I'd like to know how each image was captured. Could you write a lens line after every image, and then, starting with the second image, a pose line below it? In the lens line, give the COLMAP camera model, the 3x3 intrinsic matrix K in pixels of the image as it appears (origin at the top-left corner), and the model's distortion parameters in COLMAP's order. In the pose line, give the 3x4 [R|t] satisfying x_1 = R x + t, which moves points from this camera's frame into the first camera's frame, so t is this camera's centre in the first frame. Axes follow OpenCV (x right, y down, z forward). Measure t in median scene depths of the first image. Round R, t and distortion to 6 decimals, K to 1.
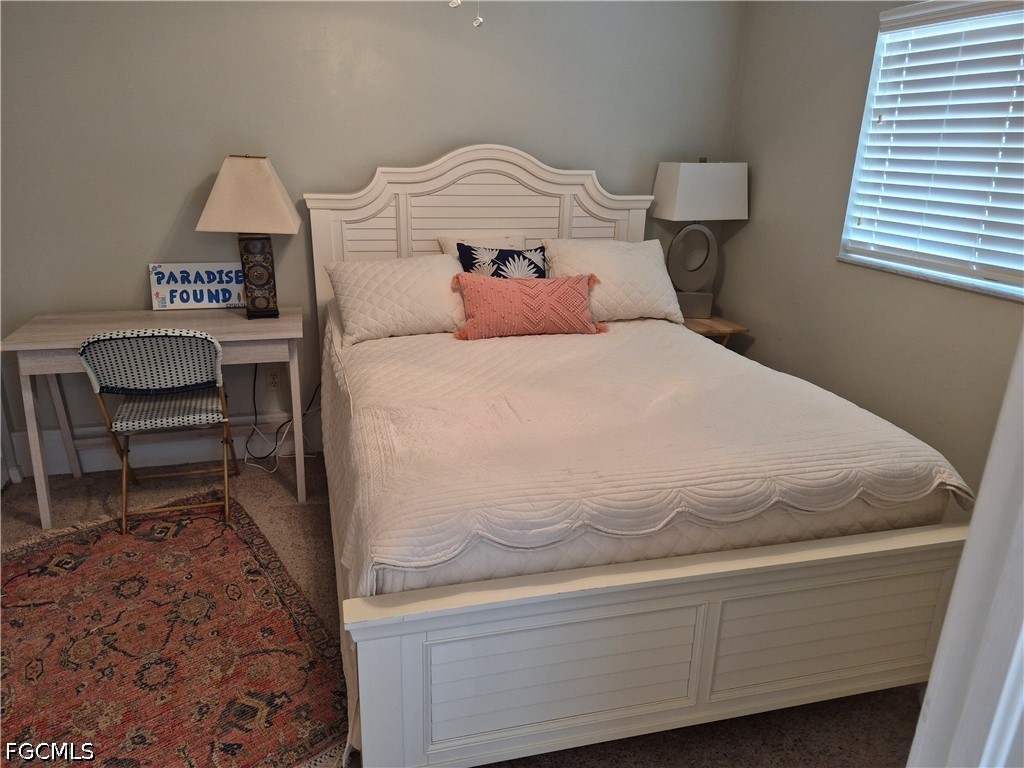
lens RADIAL K [[707.0, 0, 498.8], [0, 707.0, 385.6], [0, 0, 1]] dist [0.078396, -0.082631]
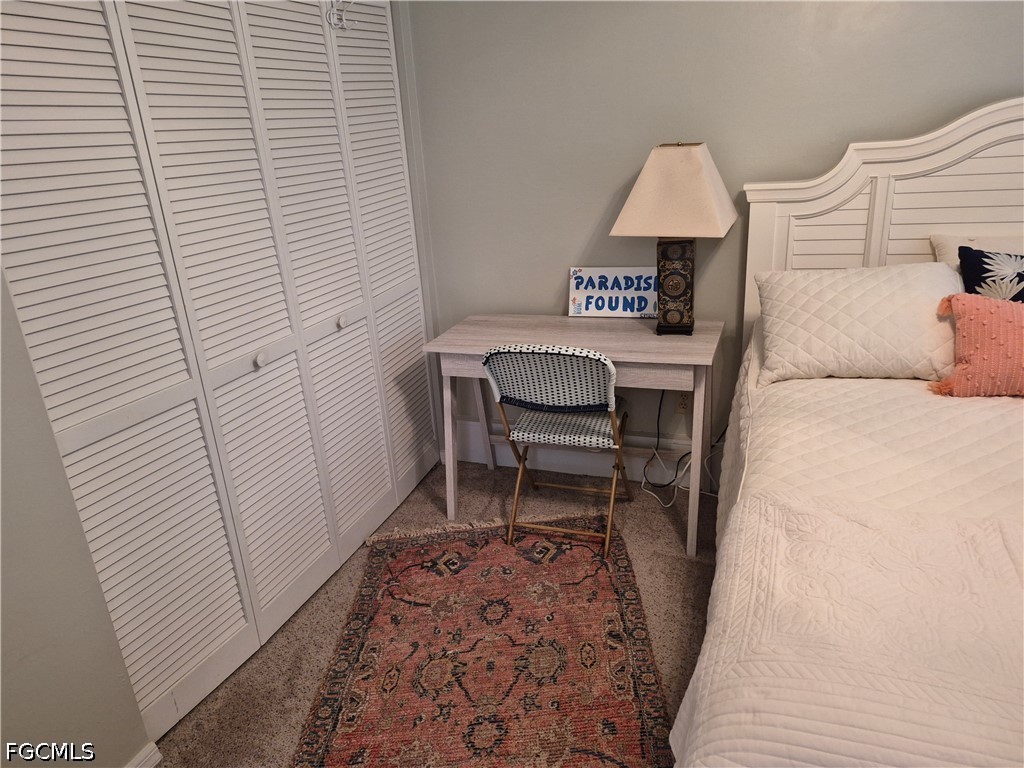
lens RADIAL K [[707.0, 0, 498.8], [0, 707.0, 385.6], [0, 0, 1]] dist [0.078396, -0.082631]
pose [[0.805227, 0.128325, -0.578915, 0.003738], [-0.111050, 0.991664, 0.065356, -0.071448], [0.582475, 0.011662, 0.812765, 0.195493]]
